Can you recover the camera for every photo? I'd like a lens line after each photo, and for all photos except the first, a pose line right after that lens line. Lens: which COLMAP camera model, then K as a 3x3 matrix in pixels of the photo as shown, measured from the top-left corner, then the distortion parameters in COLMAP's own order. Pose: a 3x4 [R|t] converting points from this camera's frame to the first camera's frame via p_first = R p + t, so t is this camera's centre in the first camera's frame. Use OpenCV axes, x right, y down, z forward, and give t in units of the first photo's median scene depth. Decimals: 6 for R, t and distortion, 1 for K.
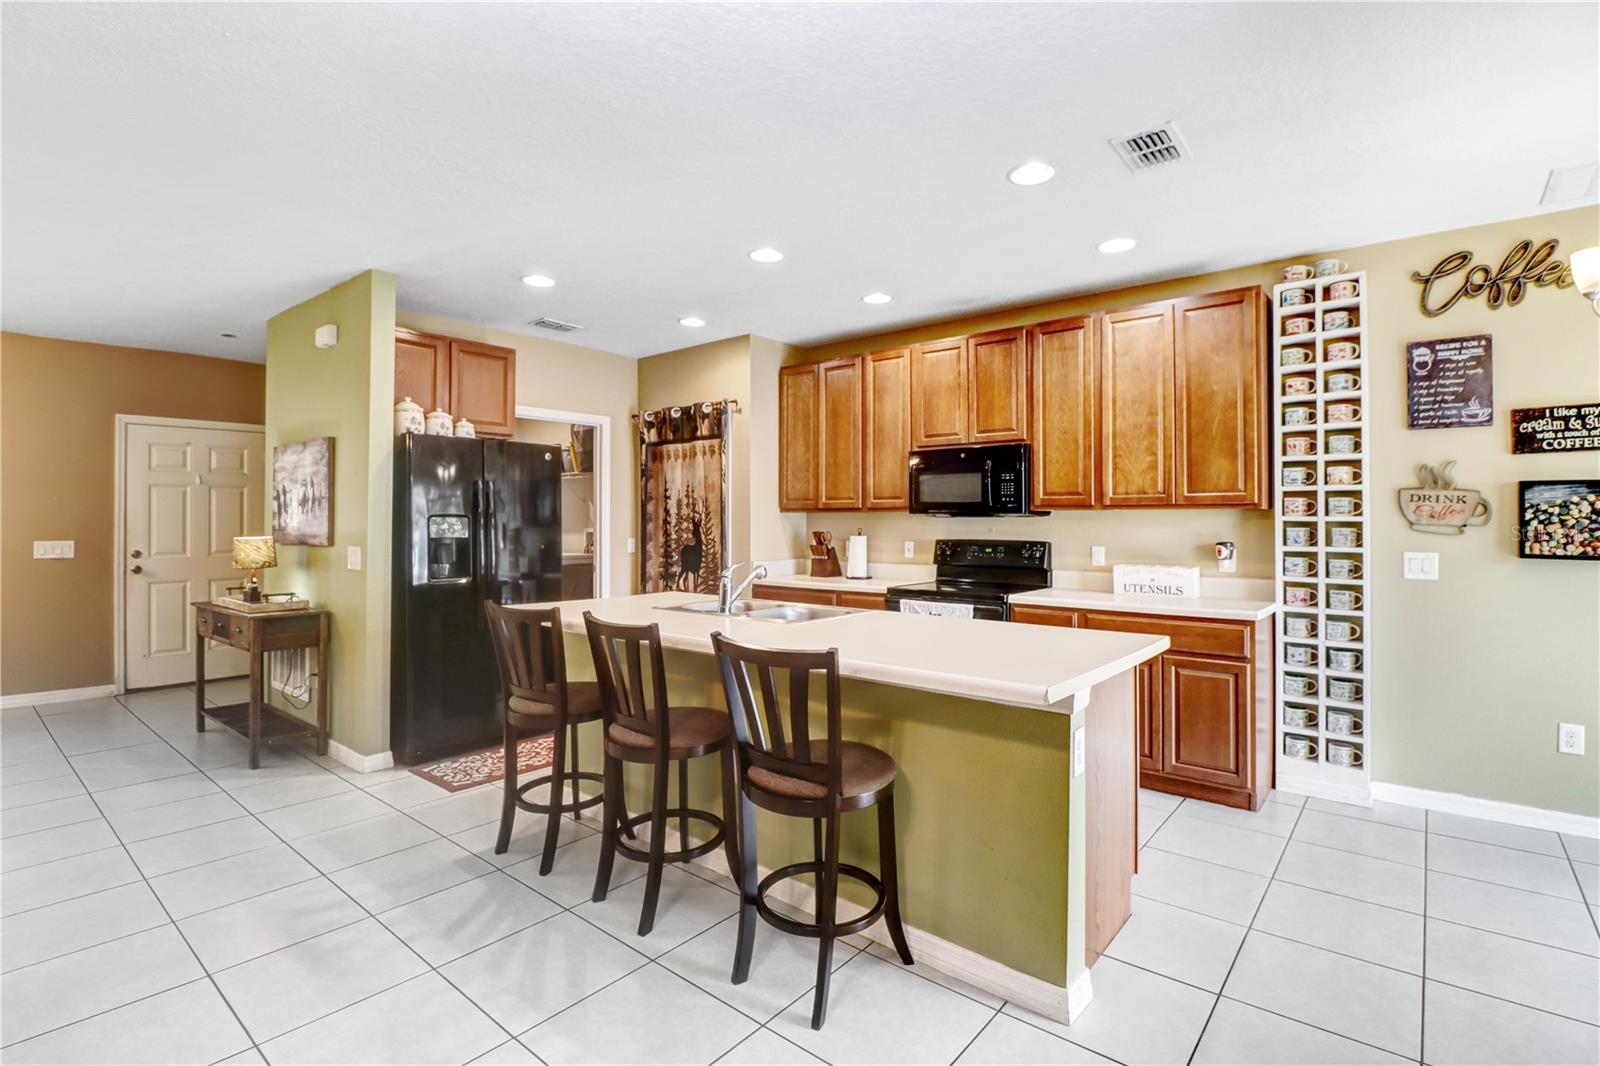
lens RADIAL K [[755.0, 0, 797.6], [0, 755.0, 510.4], [0, 0, 1]] dist [0.008678, -0.017866]
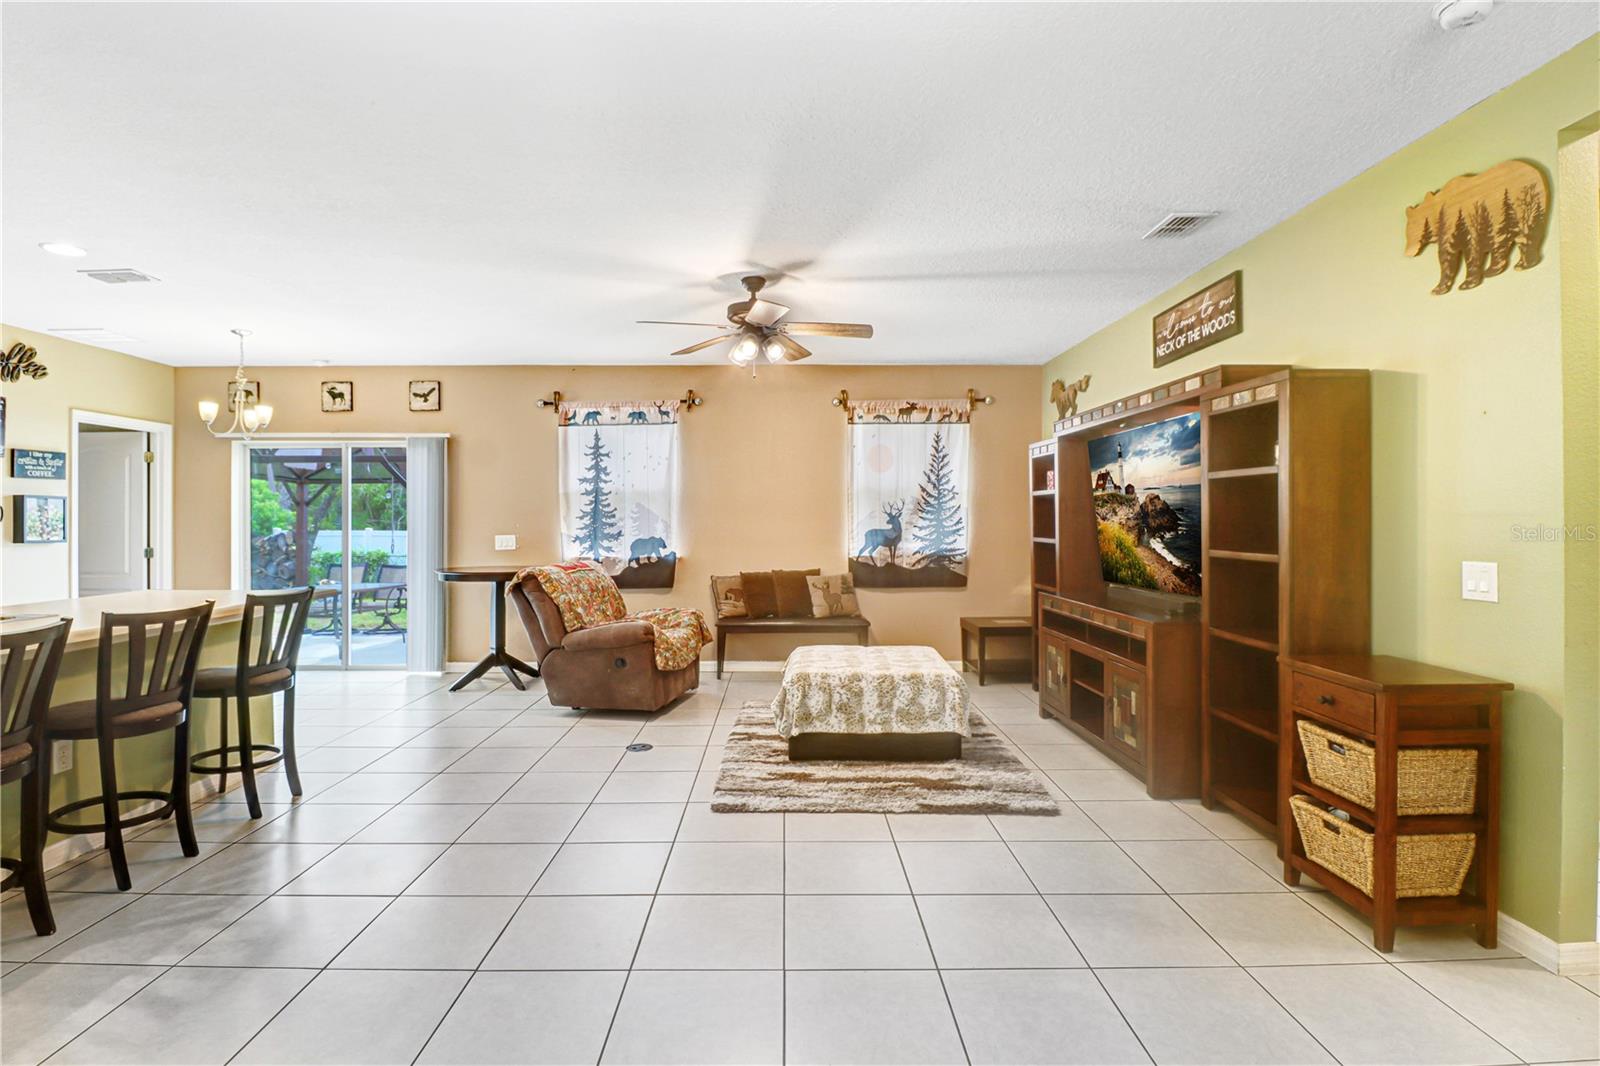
lens RADIAL K [[767.2, 0, 795.0], [0, 767.2, 525.2], [0, 0, 1]] dist [-0.001639, -0.012265]
pose [[-0.650097, -0.004611, 0.759837, -1.023622], [-0.006255, 0.999980, 0.000717, 0.010704], [-0.759825, -0.004286, -0.650113, 0.612559]]
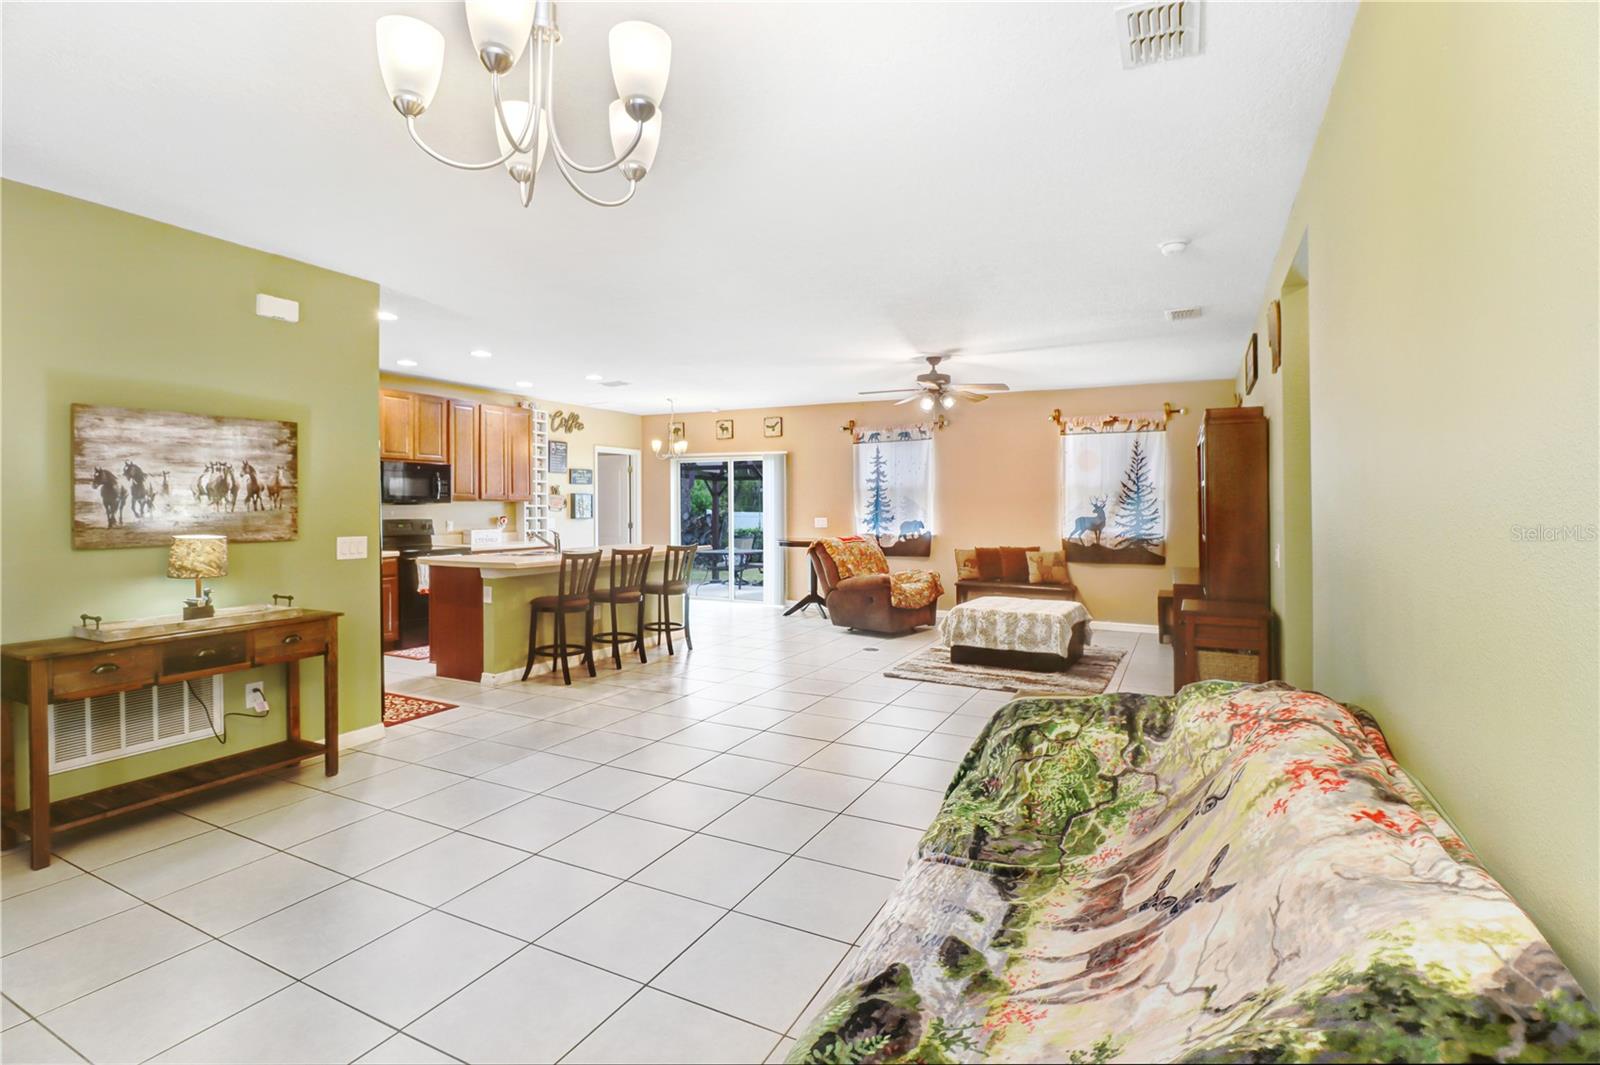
lens RADIAL K [[778.6, 0, 795.6], [0, 778.6, 486.1], [0, 0, 1]] dist [0.019184, -0.019946]
pose [[-0.218680, 0.020701, 0.975577, -1.745458], [-0.011789, 0.999646, -0.023855, -0.003117], [-0.975725, -0.016718, -0.218359, 0.636040]]
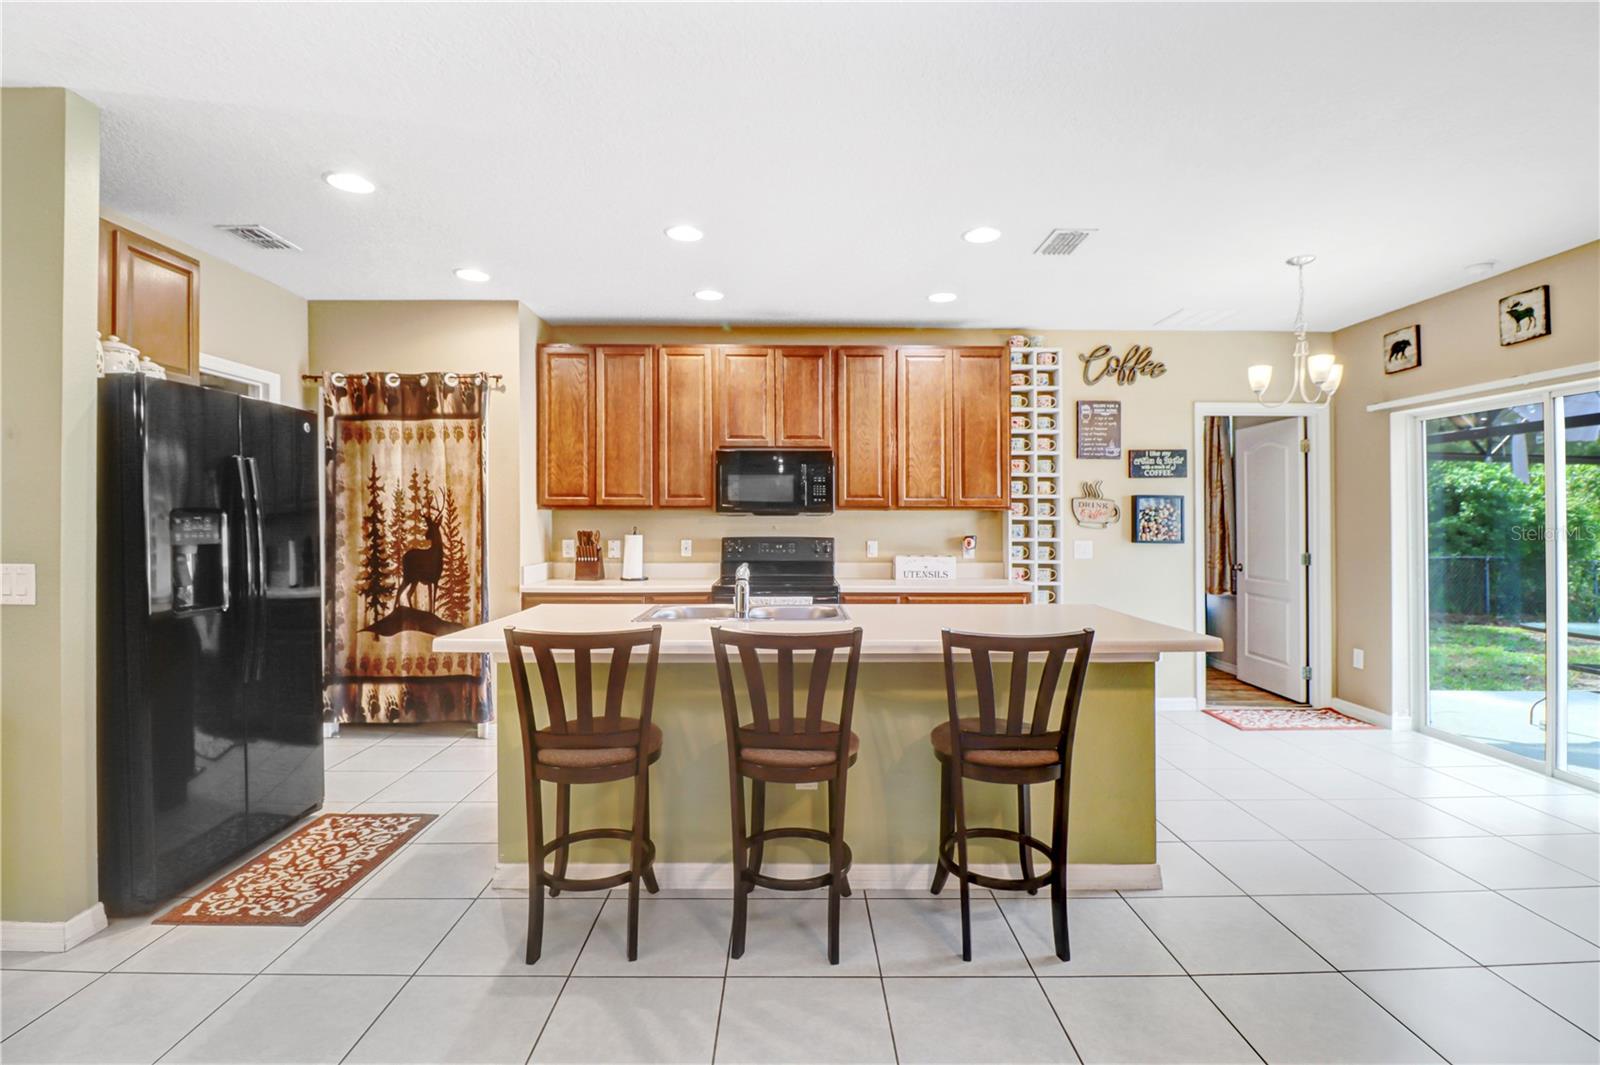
lens RADIAL K [[755.0, 0, 797.6], [0, 755.0, 509.9], [0, 0, 1]] dist [0.008678, -0.017866]
pose [[0.759005, 0.009332, 0.651018, -0.490977], [-0.010155, 0.999945, -0.002495, 0.003173], [-0.651006, -0.004718, 0.759058, 0.187253]]
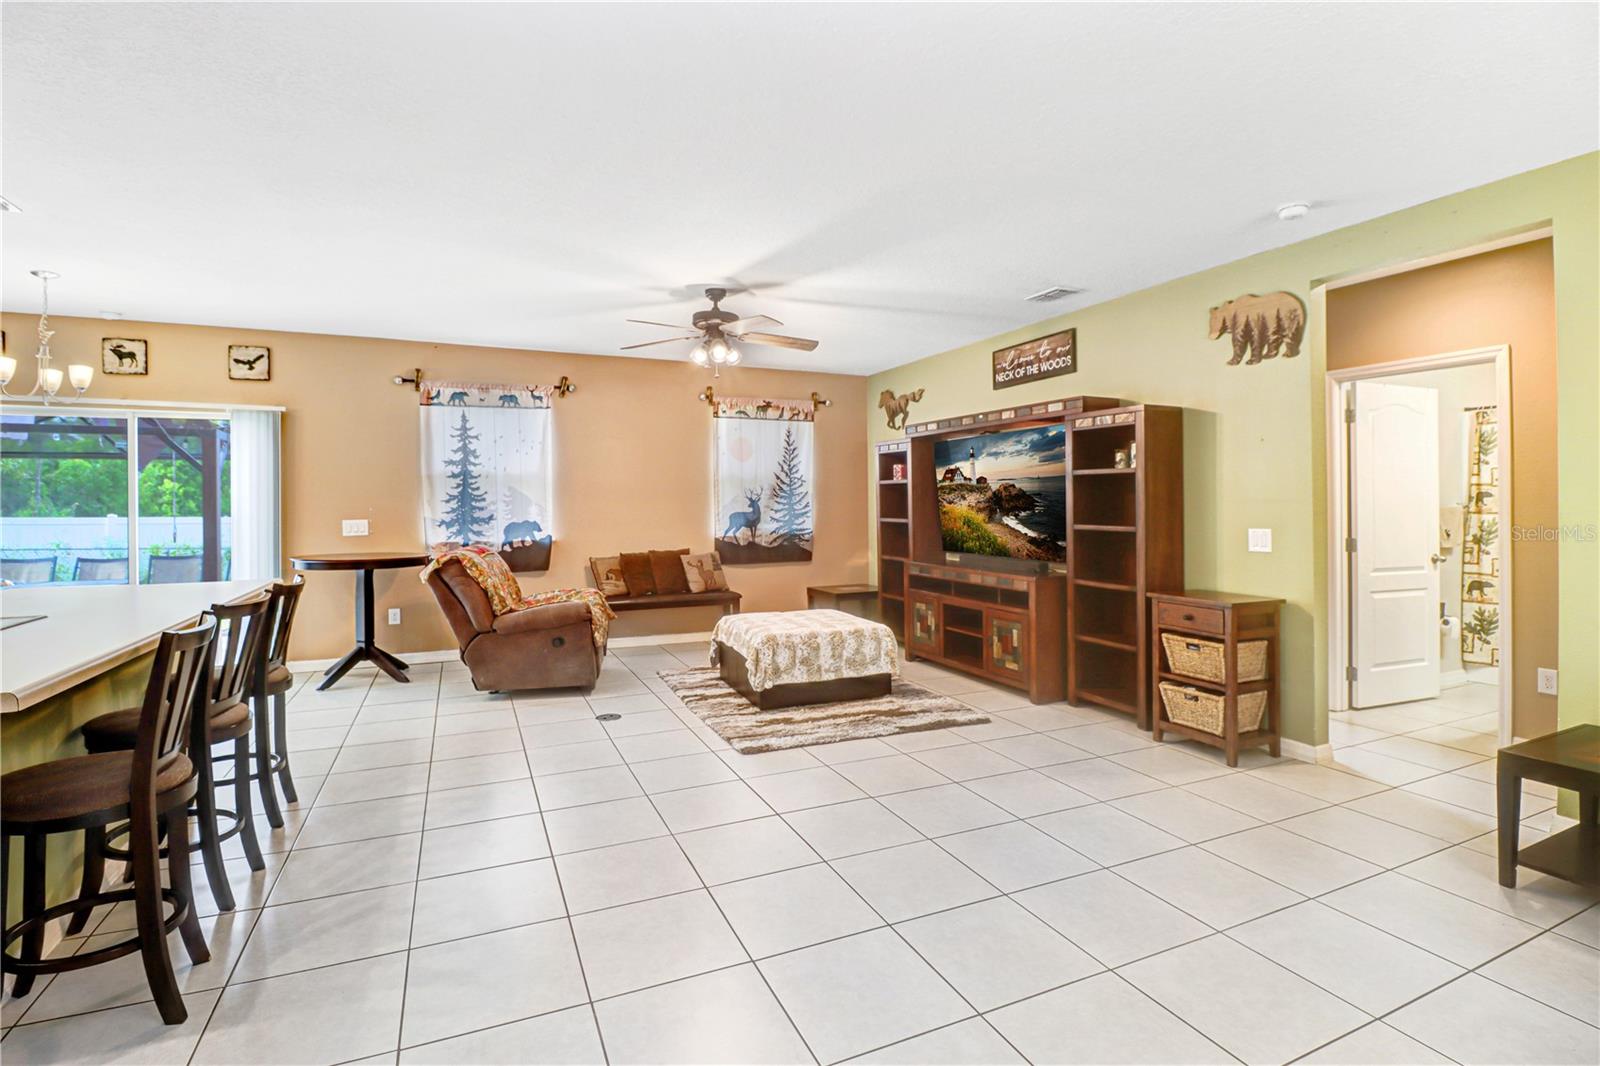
lens RADIAL K [[747.7, 0, 798.1], [0, 747.7, 505.3], [0, 0, 1]] dist [0.021294, -0.028397]
pose [[-0.900456, -0.000365, 0.434946, -0.810281], [-0.003757, 0.999969, -0.006939, 0.014797], [-0.434930, -0.007883, -0.900430, 0.954682]]
